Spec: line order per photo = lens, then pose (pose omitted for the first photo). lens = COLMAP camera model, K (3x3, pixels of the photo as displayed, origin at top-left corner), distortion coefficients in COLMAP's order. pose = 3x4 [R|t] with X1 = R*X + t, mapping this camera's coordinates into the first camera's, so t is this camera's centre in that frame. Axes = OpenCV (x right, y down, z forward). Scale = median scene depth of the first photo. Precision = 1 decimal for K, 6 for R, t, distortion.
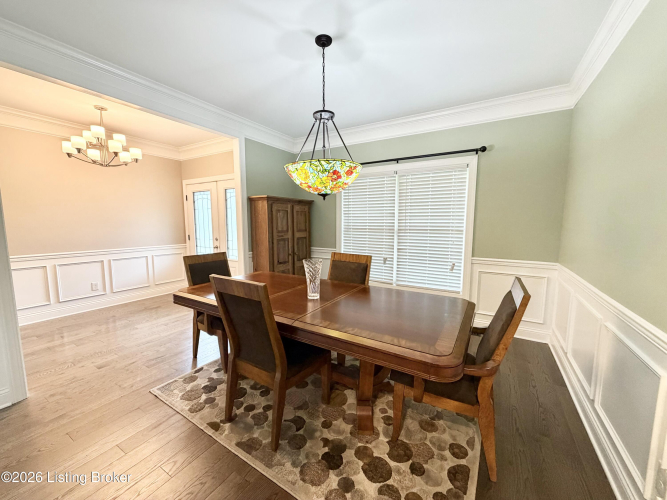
lens RADIAL K [[266.5, 0, 329.1], [0, 266.5, 252.2], [0, 0, 1]] dist [-0.000277, -0.000031]
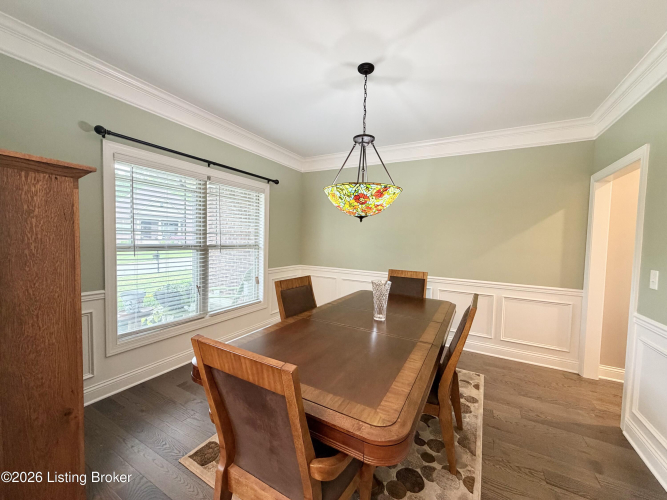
lens RADIAL K [[266.5, 0, 331.7], [0, 266.5, 251.1], [0, 0, 1]] dist [-0.000277, -0.000031]
pose [[-0.045400, -0.055884, 0.997405, -0.468910], [0.088220, 0.994309, 0.059726, -0.072529], [-0.995066, 0.090703, -0.040212, 0.537749]]
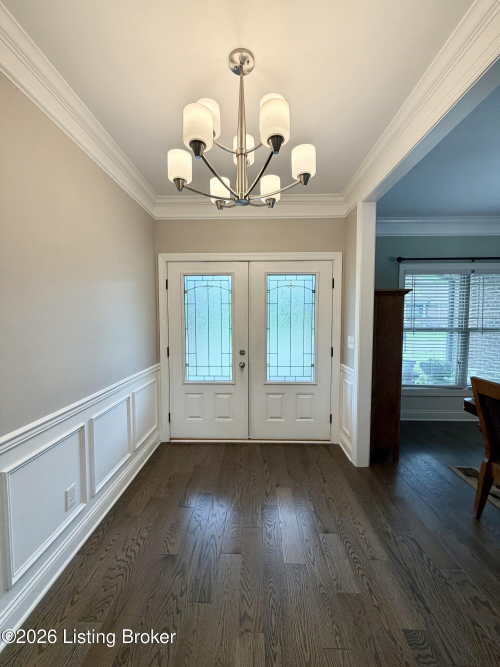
lens RADIAL K [[266.5, 0, 251.7], [0, 266.5, 331.8], [0, 0, 1]] dist [-0.000277, -0.000031]
pose [[0.862992, -0.033787, 0.504086, -0.741335], [0.062145, 0.997283, -0.039548, -0.073436], [-0.501381, 0.065456, 0.862747, 0.461065]]
